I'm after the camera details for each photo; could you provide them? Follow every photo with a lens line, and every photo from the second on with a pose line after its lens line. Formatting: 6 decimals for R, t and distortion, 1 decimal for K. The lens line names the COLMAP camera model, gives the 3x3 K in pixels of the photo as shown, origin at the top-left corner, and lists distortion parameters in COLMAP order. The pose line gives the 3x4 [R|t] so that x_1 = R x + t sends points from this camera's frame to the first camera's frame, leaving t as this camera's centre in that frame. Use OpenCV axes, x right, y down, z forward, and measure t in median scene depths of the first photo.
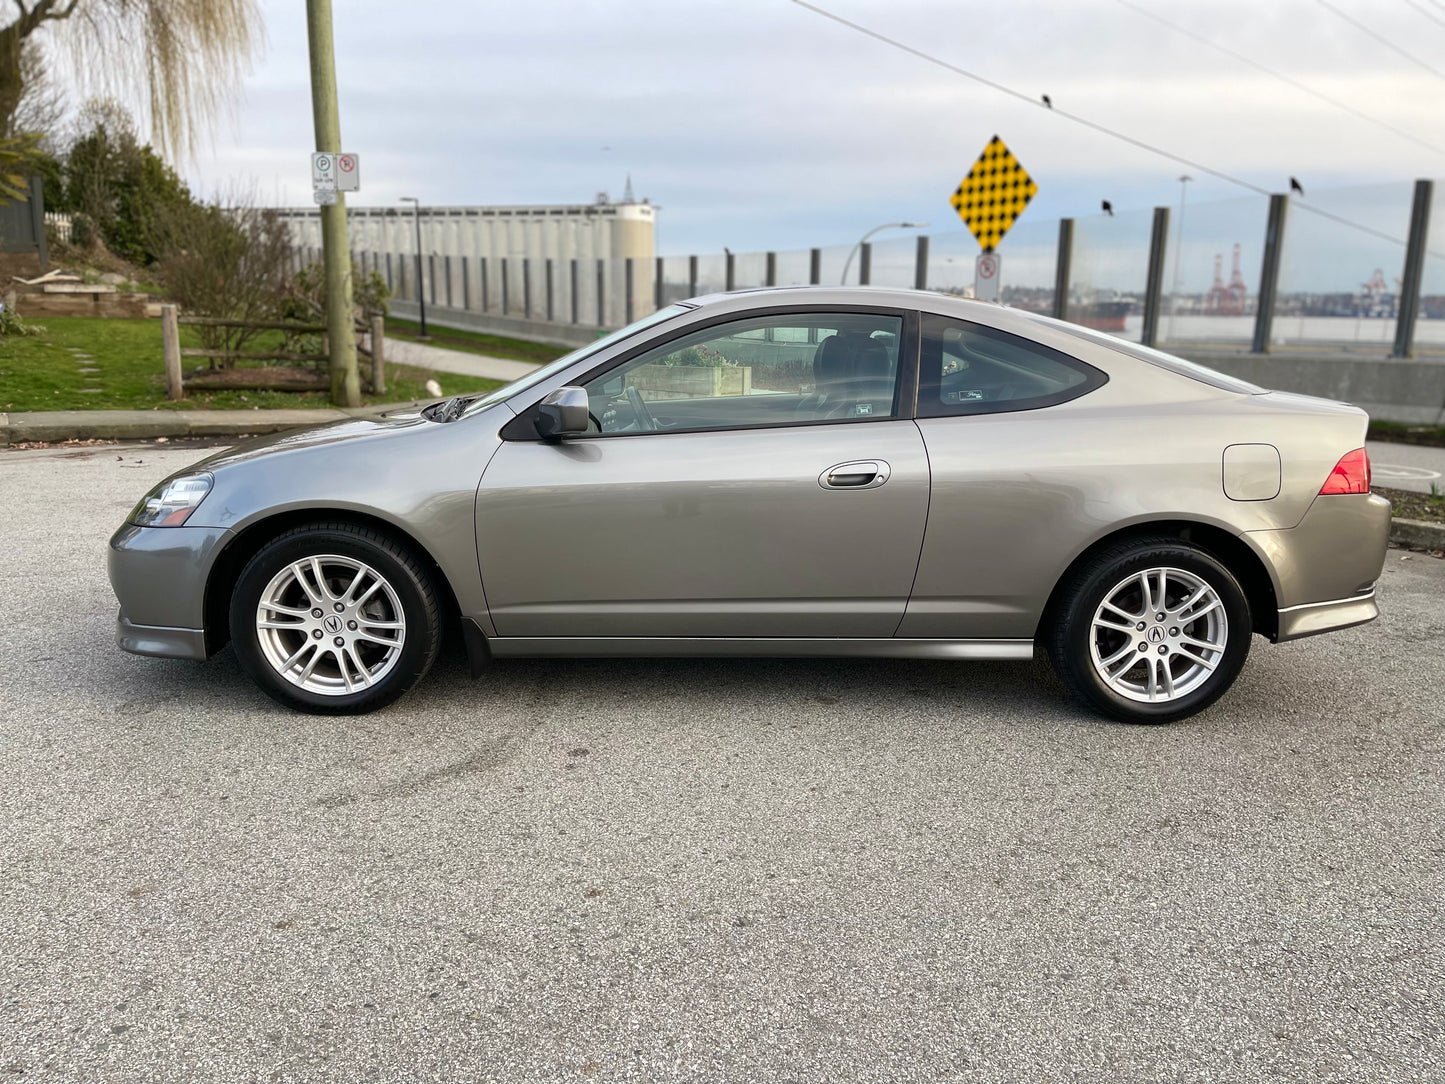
lens RADIAL K [[1087.7, 0, 722.4], [0, 1087.7, 547.8], [0, 0, 1]] dist [0.011229, 0.000450]
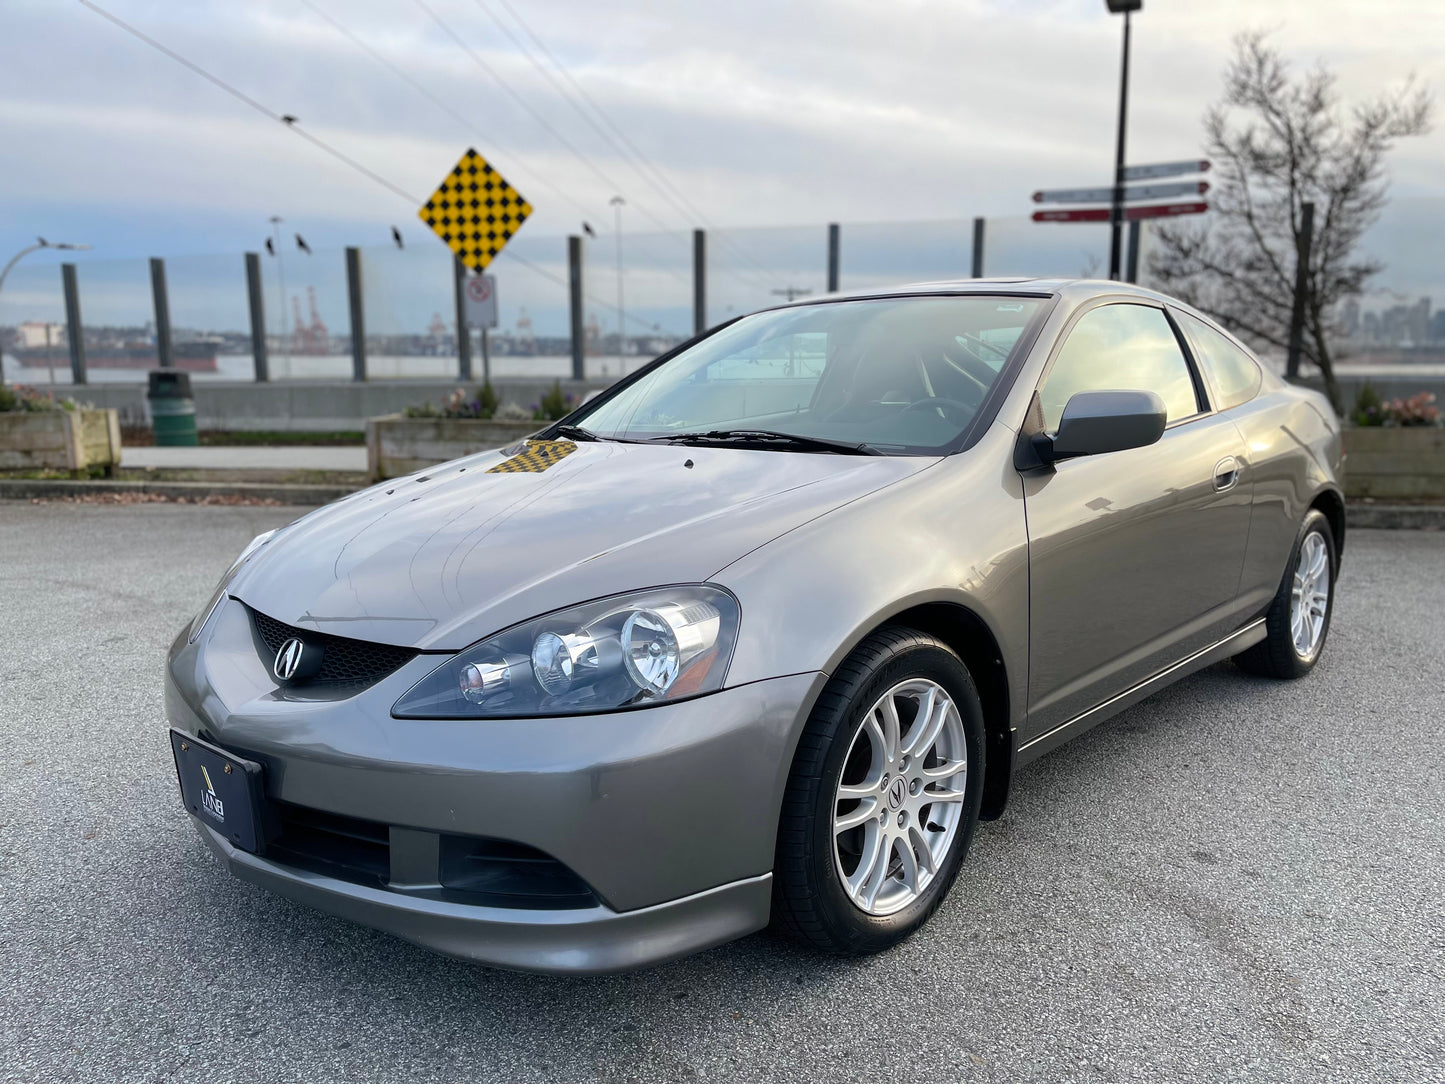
lens RADIAL K [[1087.7, 0, 721.5], [0, 1087.7, 540.0], [0, 0, 1]] dist [0.011229, 0.000450]
pose [[0.708875, -0.128363, 0.693556, -0.281063], [0.157817, 0.987236, 0.021415, -0.033020], [-0.687452, 0.094274, 0.720085, 0.208236]]
